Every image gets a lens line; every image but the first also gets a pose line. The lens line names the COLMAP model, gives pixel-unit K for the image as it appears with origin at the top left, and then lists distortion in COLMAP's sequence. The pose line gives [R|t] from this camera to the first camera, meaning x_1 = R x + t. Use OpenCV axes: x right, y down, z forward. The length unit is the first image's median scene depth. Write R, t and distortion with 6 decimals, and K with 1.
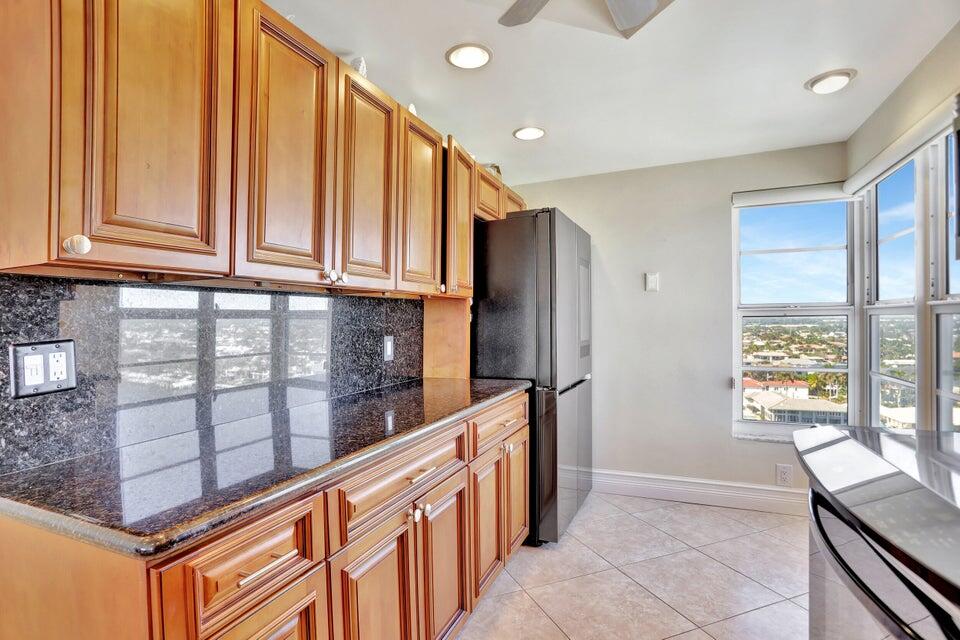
lens RADIAL K [[465.0, 0, 458.5], [0, 465.0, 324.7], [0, 0, 1]] dist [-0.055854, 0.015986]
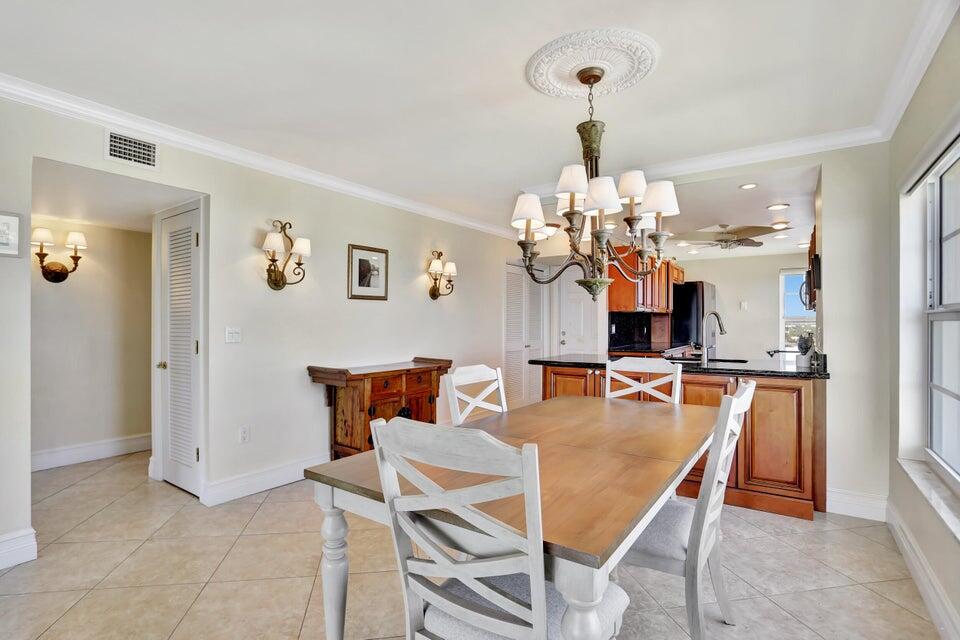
lens RADIAL K [[465.0, 0, 478.3], [0, 465.0, 321.5], [0, 0, 1]] dist [-0.055854, 0.015986]
pose [[0.987725, 0.015577, -0.155423, -0.648181], [-0.017423, 0.999793, -0.010525, 0.039400], [0.155227, 0.013104, 0.987792, -1.771473]]
